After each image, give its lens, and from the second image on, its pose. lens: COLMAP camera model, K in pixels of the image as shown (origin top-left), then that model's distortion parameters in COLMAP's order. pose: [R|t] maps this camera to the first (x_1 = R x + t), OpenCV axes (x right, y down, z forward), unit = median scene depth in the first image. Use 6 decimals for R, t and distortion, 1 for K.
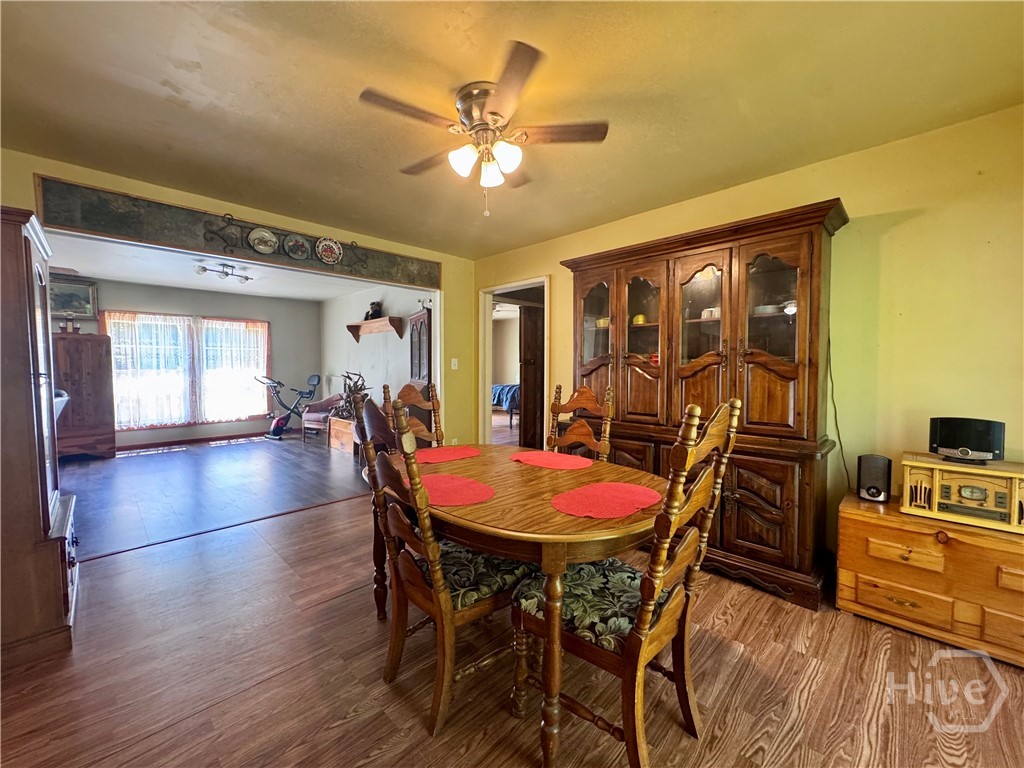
lens RADIAL K [[415.5, 0, 512.0], [0, 415.5, 384.0], [0, 0, 1]] dist [-0.002274, -0.000199]
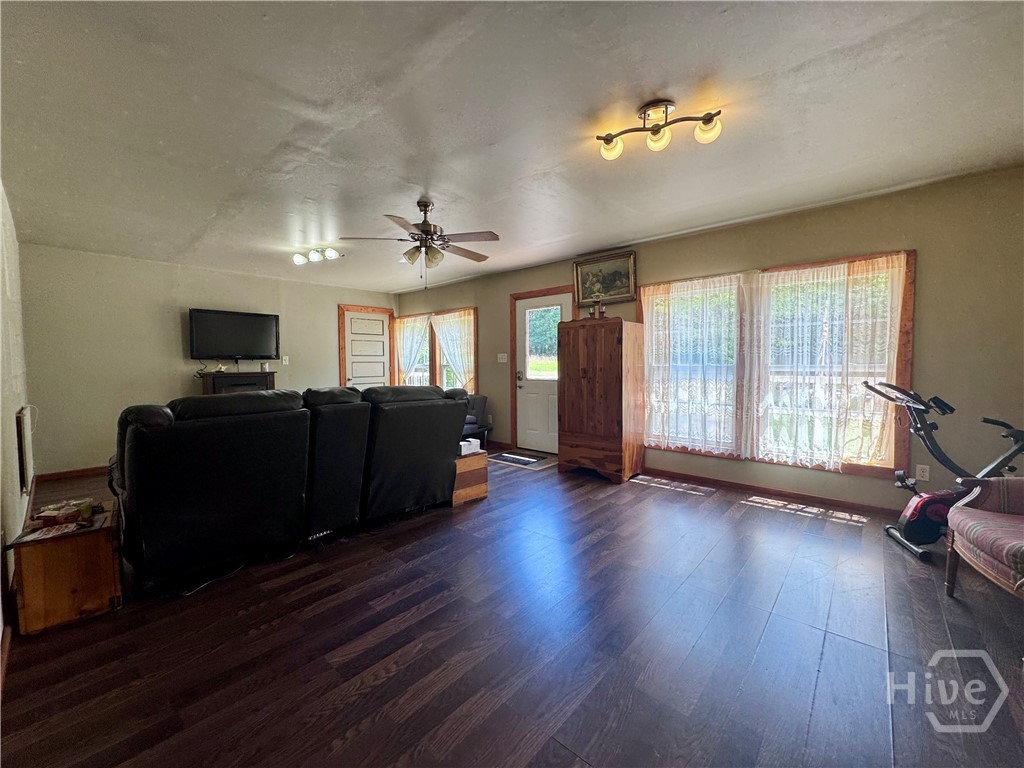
lens RADIAL K [[403.1, 0, 526.2], [0, 403.1, 384.2], [0, 0, 1]] dist [-0.001418, -0.000263]
pose [[0.073262, 0.042012, -0.996427, -0.239114], [-0.045044, 0.998232, 0.038776, -0.016701], [0.996295, 0.042042, 0.075025, 0.681930]]
